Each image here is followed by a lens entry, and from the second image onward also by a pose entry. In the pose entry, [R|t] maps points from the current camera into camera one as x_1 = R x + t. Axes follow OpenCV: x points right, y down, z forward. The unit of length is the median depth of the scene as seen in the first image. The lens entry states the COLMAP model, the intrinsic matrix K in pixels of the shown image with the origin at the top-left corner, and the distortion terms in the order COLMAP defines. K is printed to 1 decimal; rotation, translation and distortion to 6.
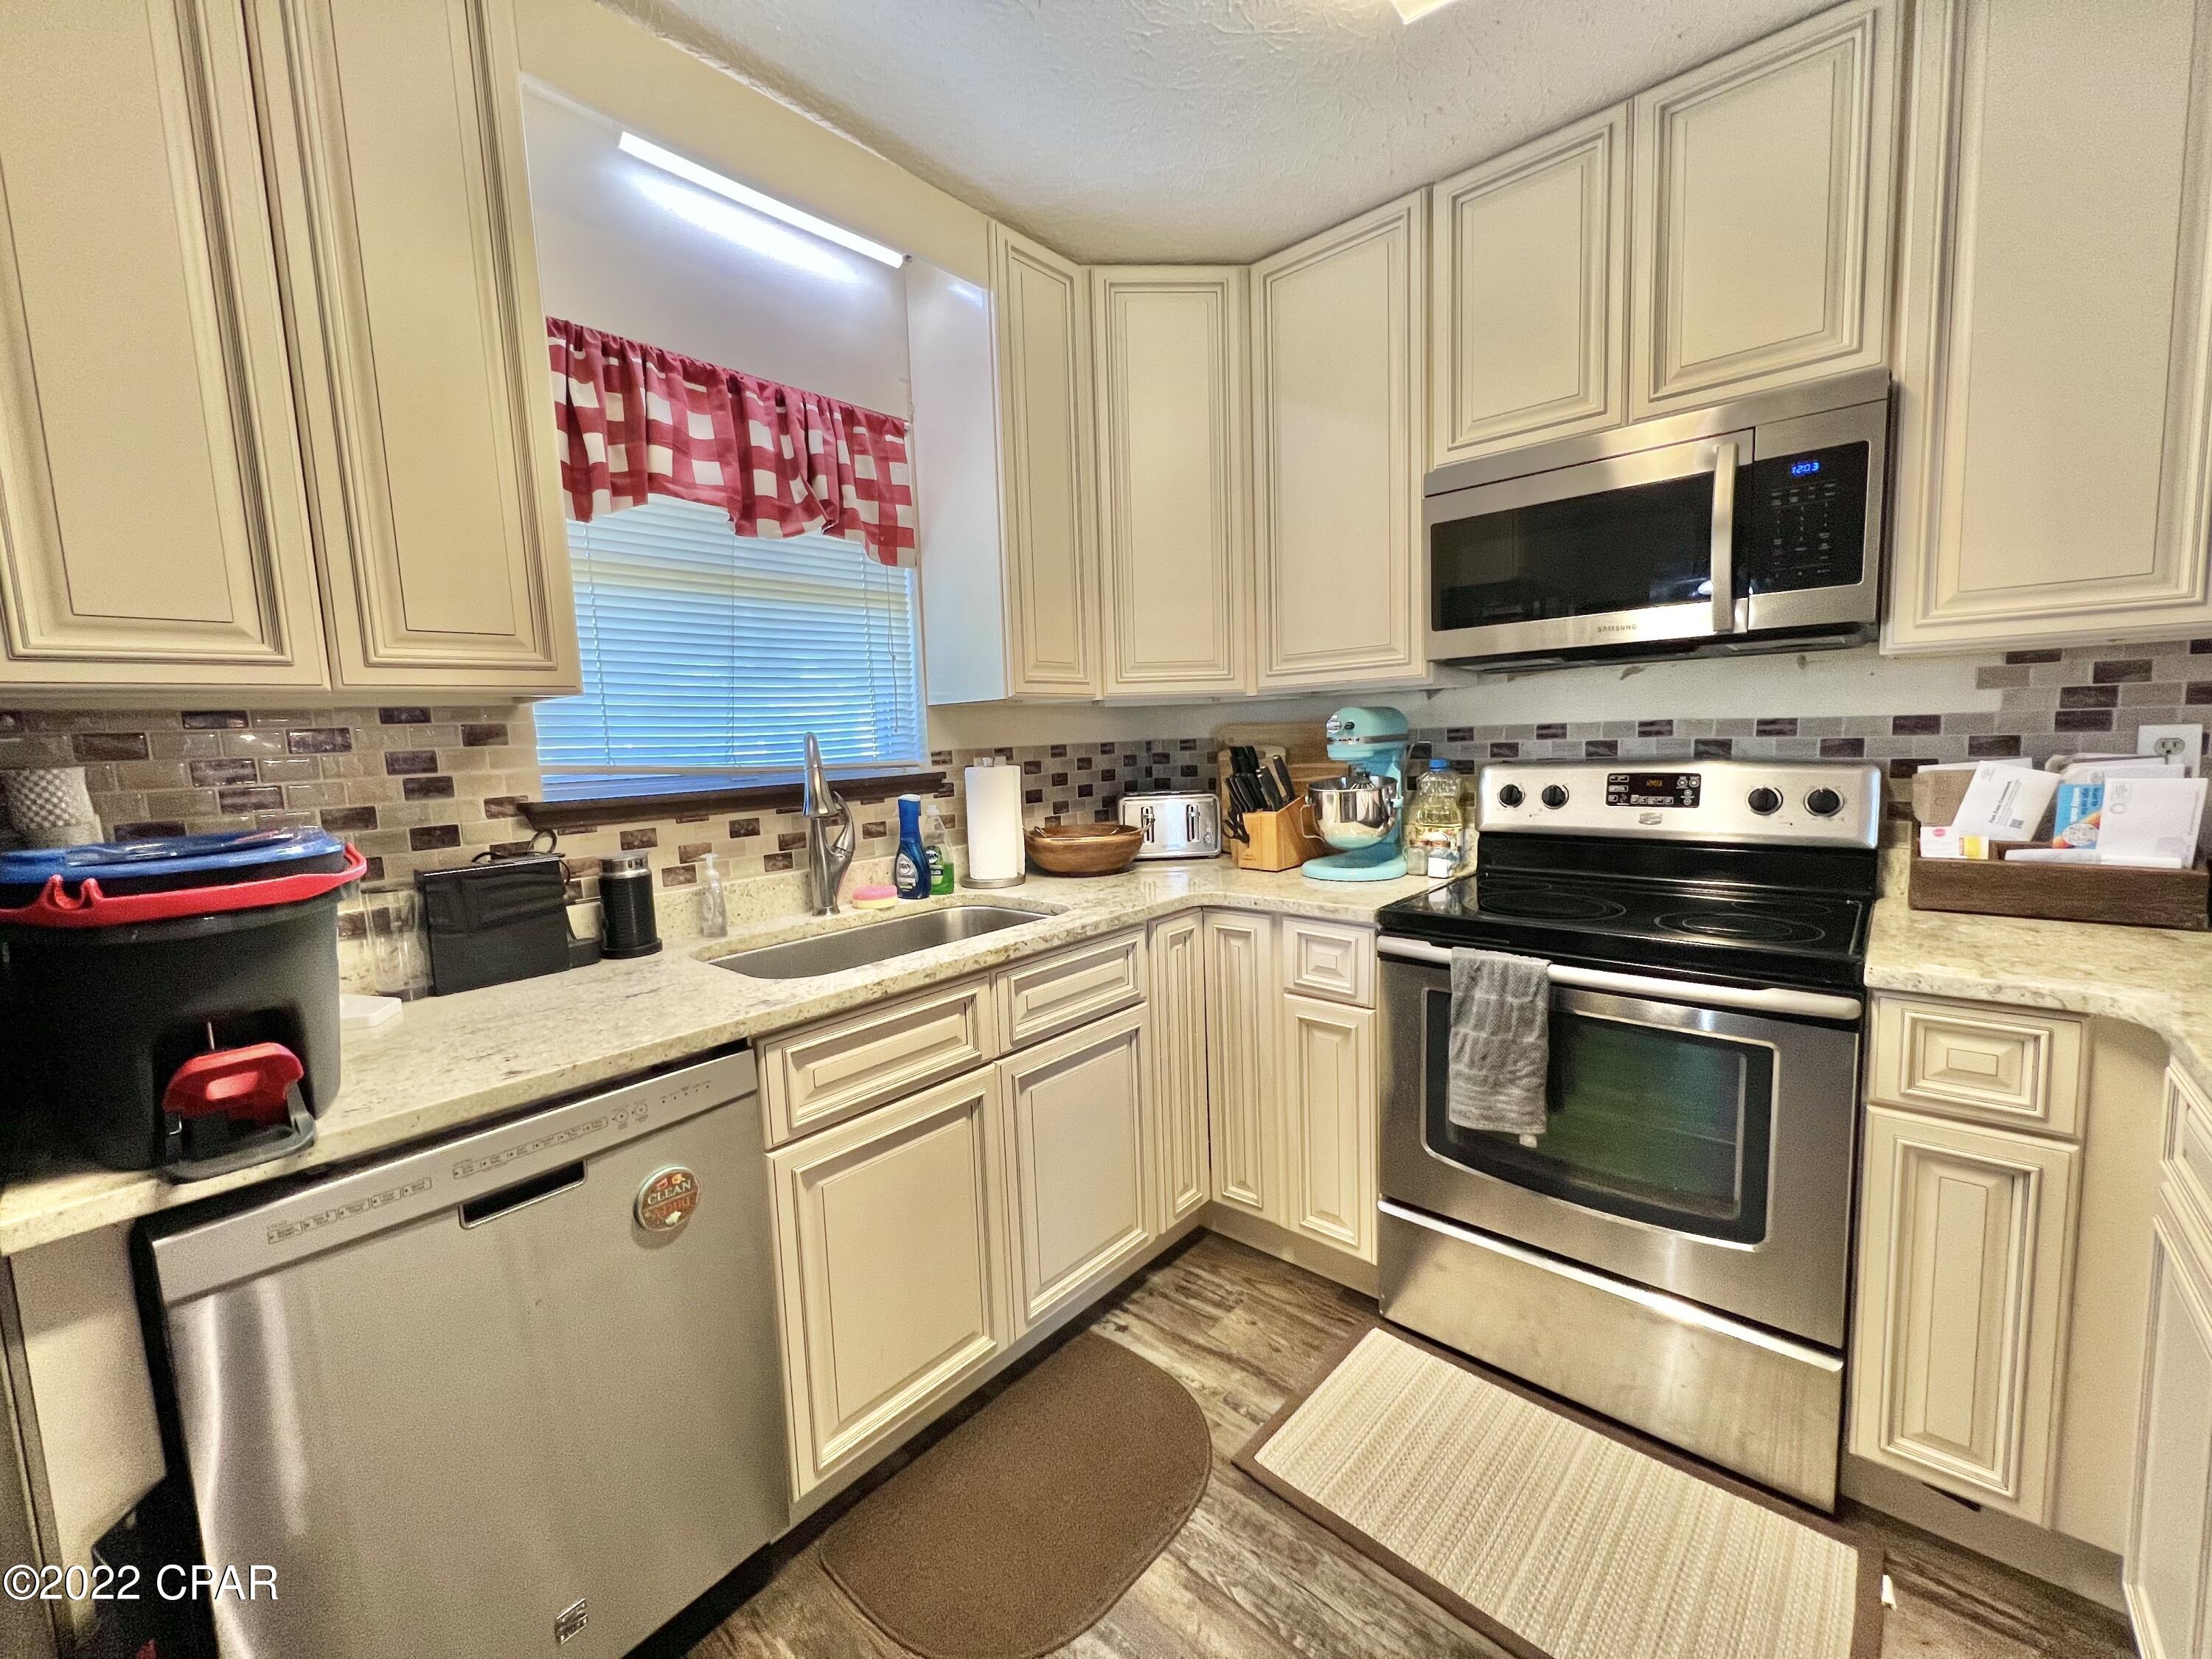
lens RADIAL K [[882.4, 0, 1100.9], [0, 882.4, 821.8], [0, 0, 1]] dist [-0.001402, -0.000048]
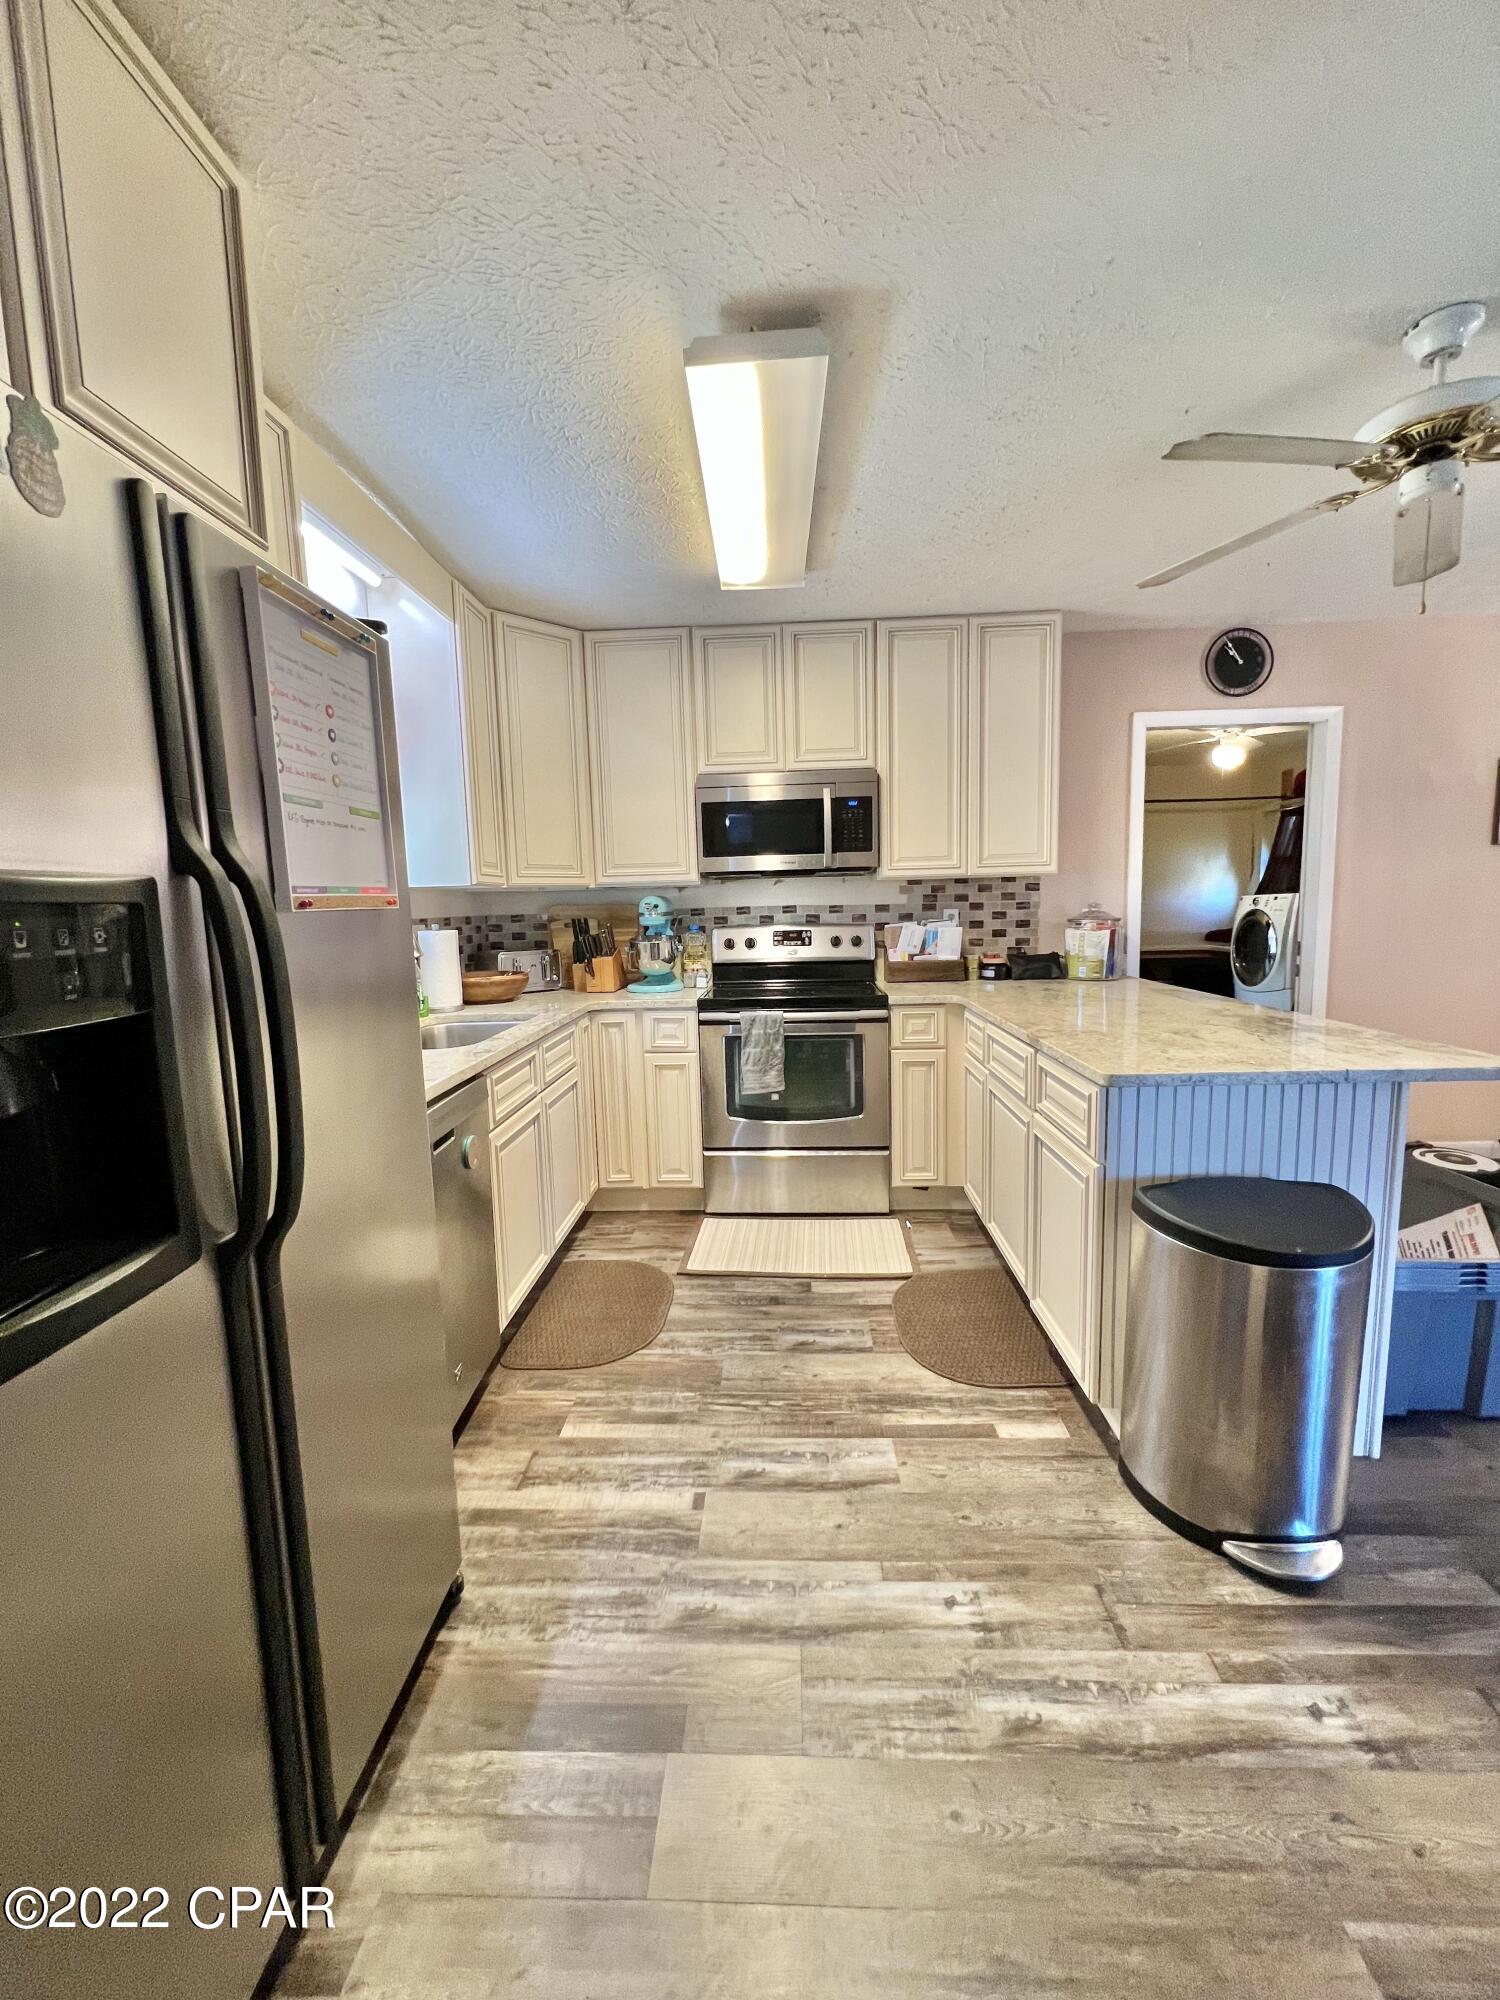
lens RADIAL K [[797.8, 0, 753.1], [0, 797.8, 994.7], [0, 0, 1]] dist [-0.001402, -0.000048]
pose [[0.775880, -0.054949, 0.628483, -0.706221], [0.059196, 0.998146, 0.014190, 0.071152], [-0.628097, 0.026194, 0.777694, -0.453715]]
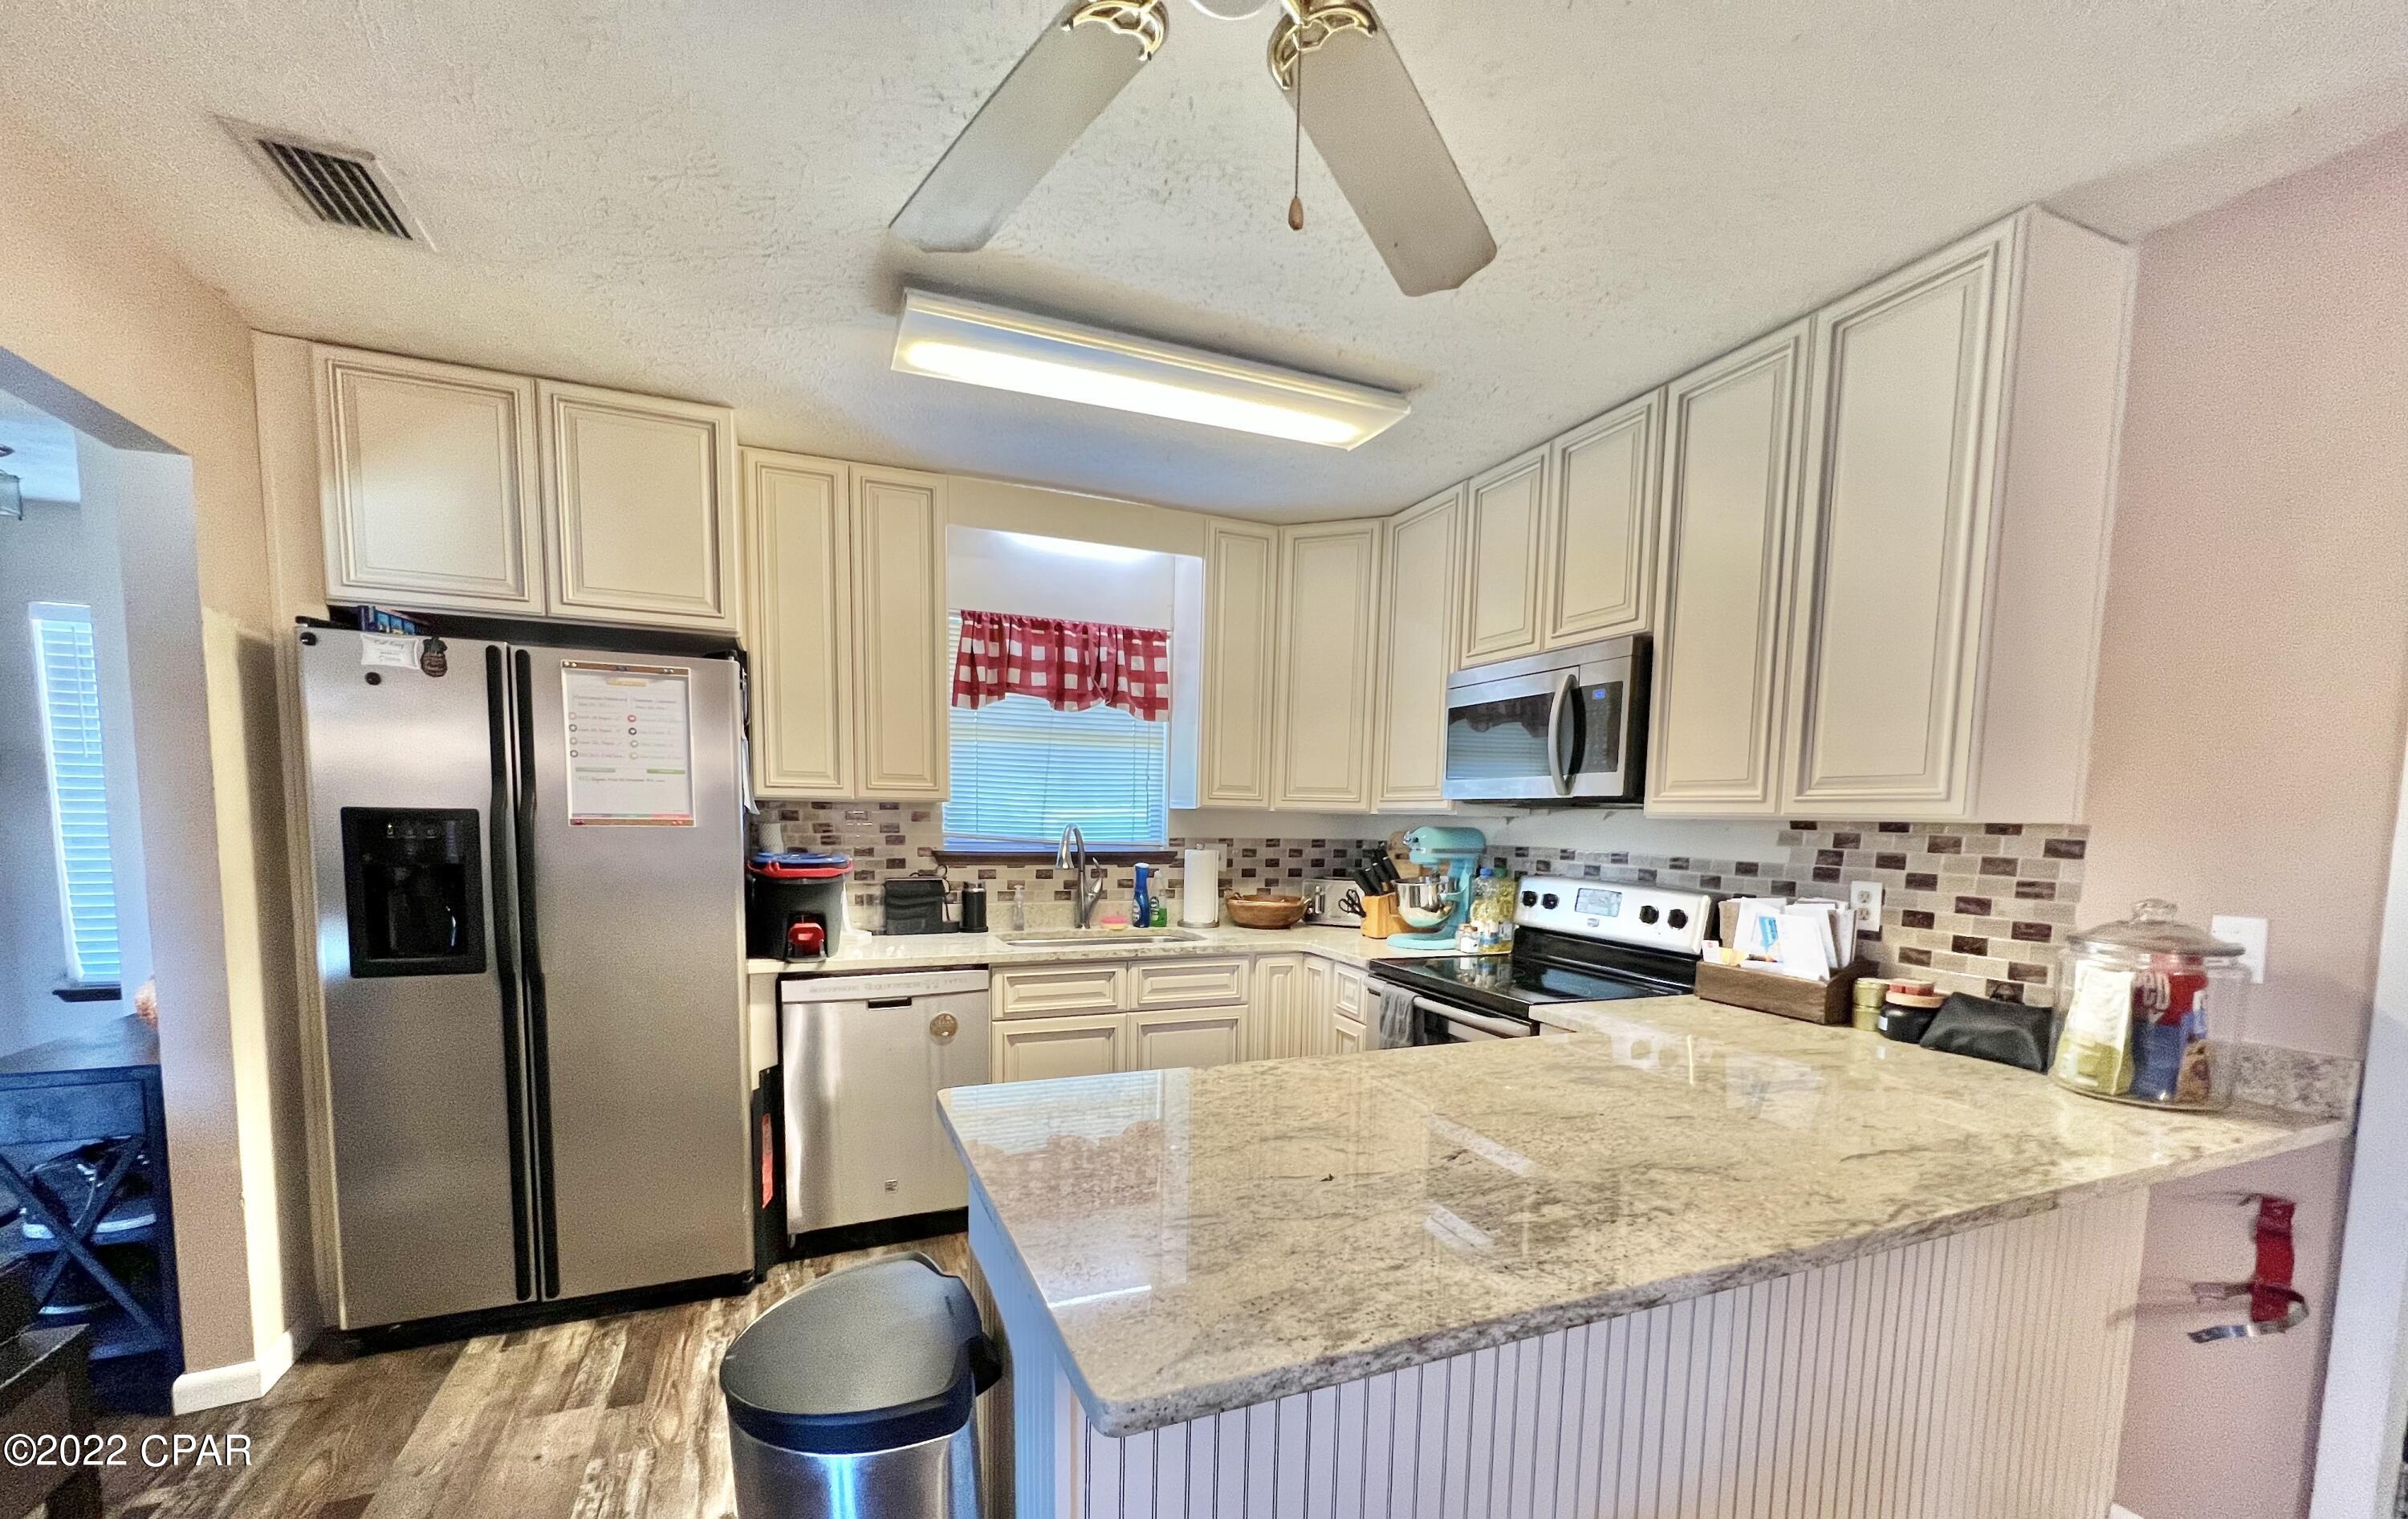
lens RADIAL K [[949.8, 0, 1207.1], [0, 949.8, 903.2], [0, 0, 1]] dist [-0.011917, -0.000108]
pose [[0.904603, 0.096922, -0.415090, 0.743483], [-0.098045, 0.995007, 0.018662, -0.002453], [0.414826, 0.023816, 0.909589, -0.644461]]
